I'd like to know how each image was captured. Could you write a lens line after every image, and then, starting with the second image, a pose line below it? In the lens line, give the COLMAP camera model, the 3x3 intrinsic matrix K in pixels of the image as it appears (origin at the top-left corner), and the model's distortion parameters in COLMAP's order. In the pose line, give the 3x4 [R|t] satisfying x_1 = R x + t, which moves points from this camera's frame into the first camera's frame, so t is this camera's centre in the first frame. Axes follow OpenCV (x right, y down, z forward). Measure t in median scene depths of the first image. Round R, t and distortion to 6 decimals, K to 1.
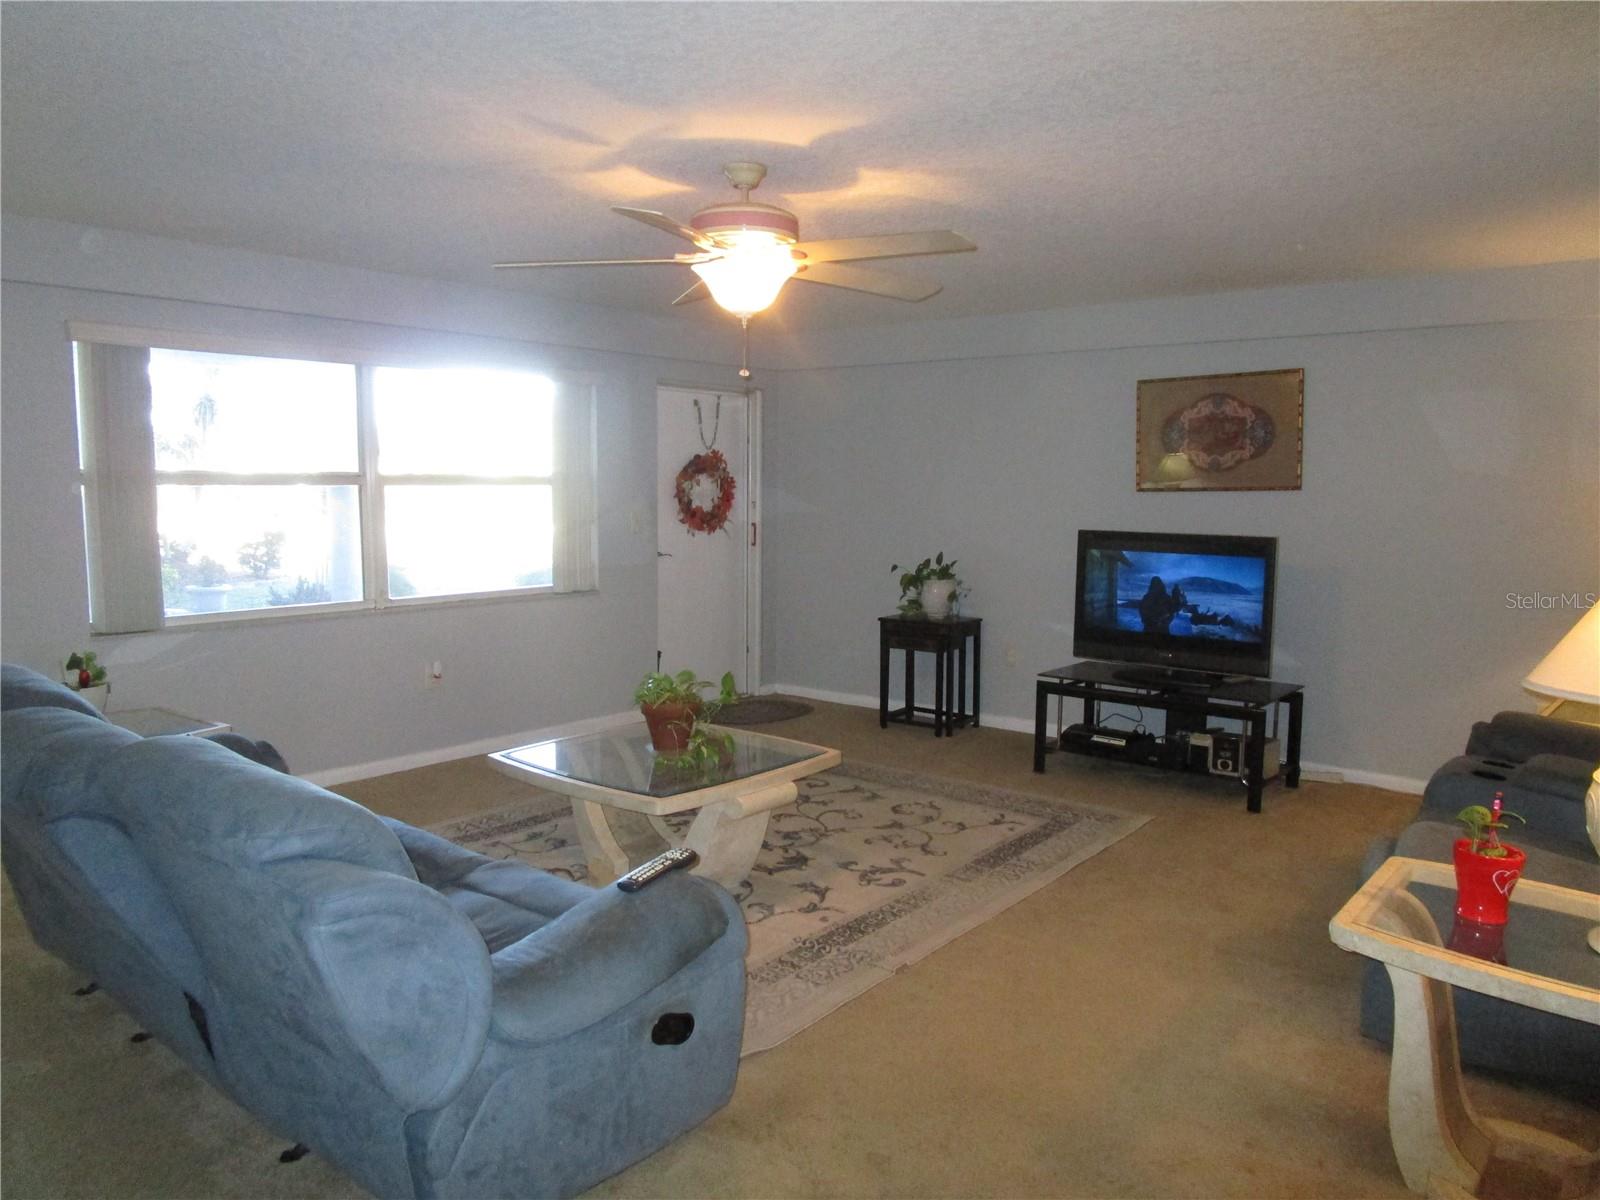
lens RADIAL K [[1176.1, 0, 807.9], [0, 1176.1, 588.2], [0, 0, 1]] dist [-0.007836, 0.001422]
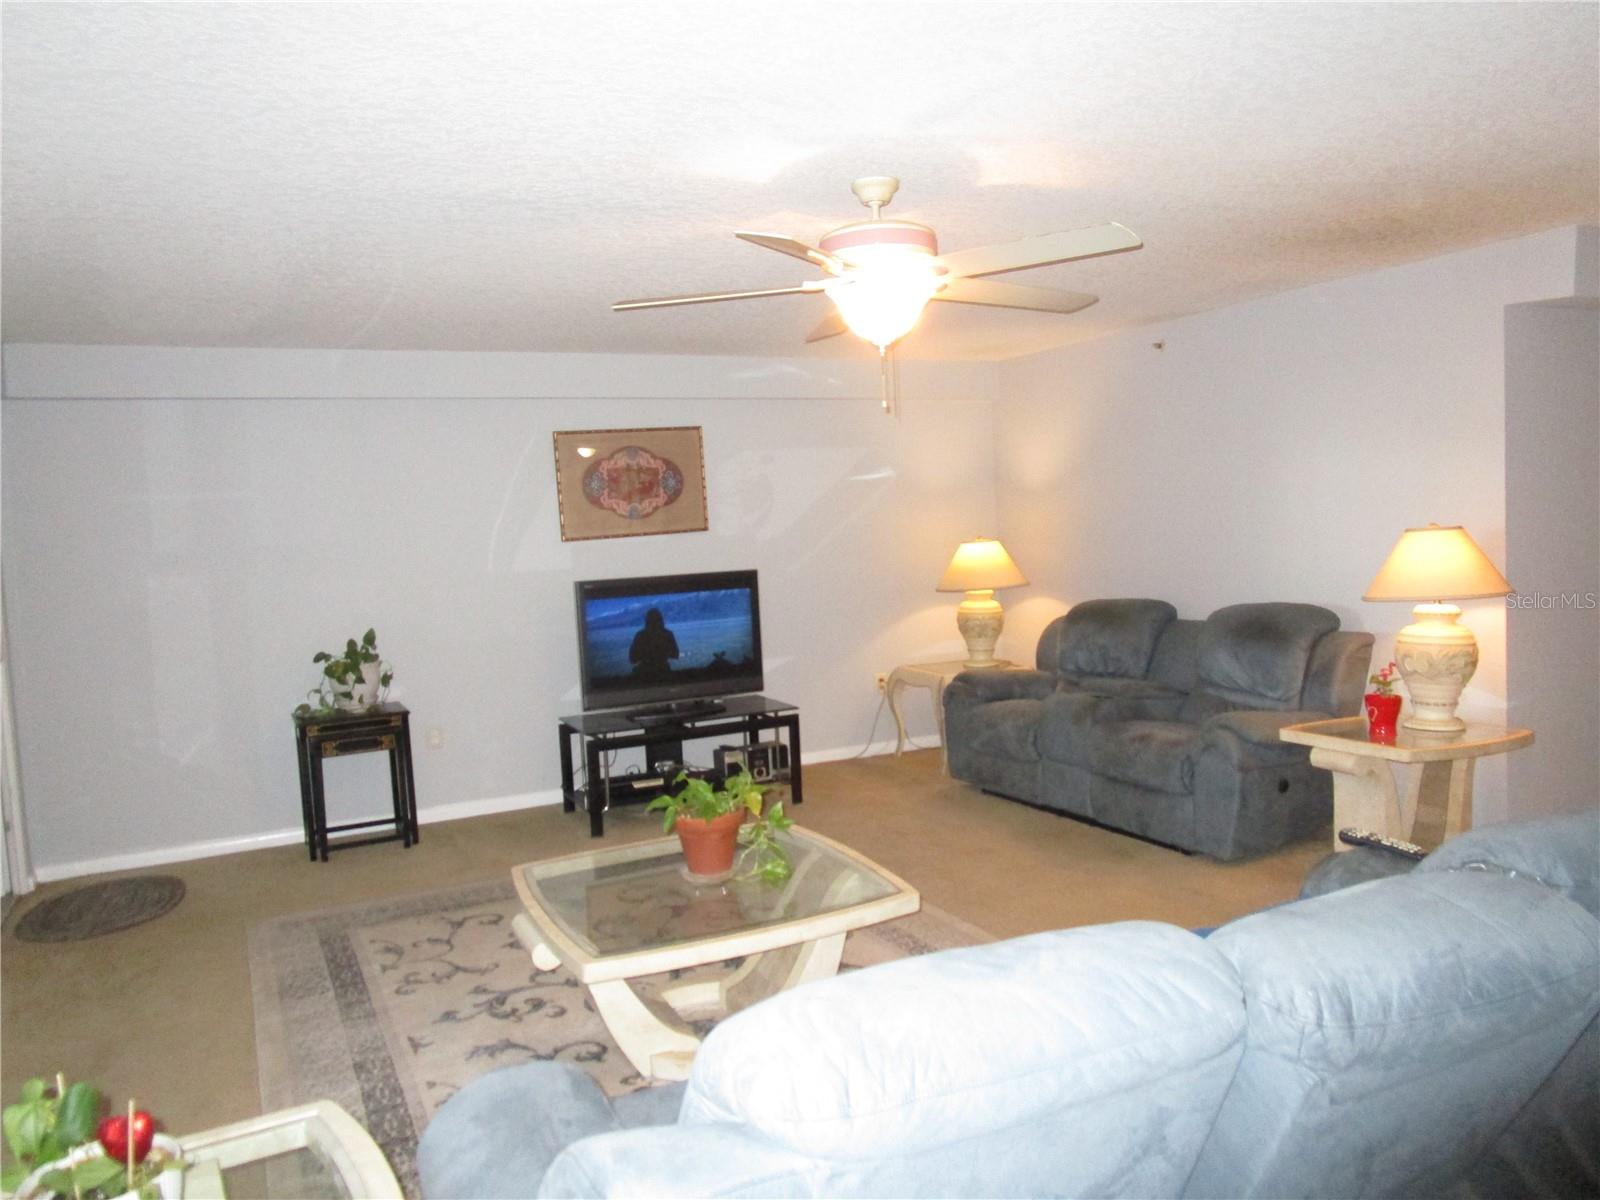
lens RADIAL K [[1176.1, 0, 806.3], [0, 1176.1, 611.9], [0, 0, 1]] dist [-0.007836, 0.001422]
pose [[0.428053, -0.110516, 0.896971, -0.563787], [0.137368, 0.988919, 0.056290, -0.054307], [-0.893253, 0.099119, 0.438492, 0.399510]]
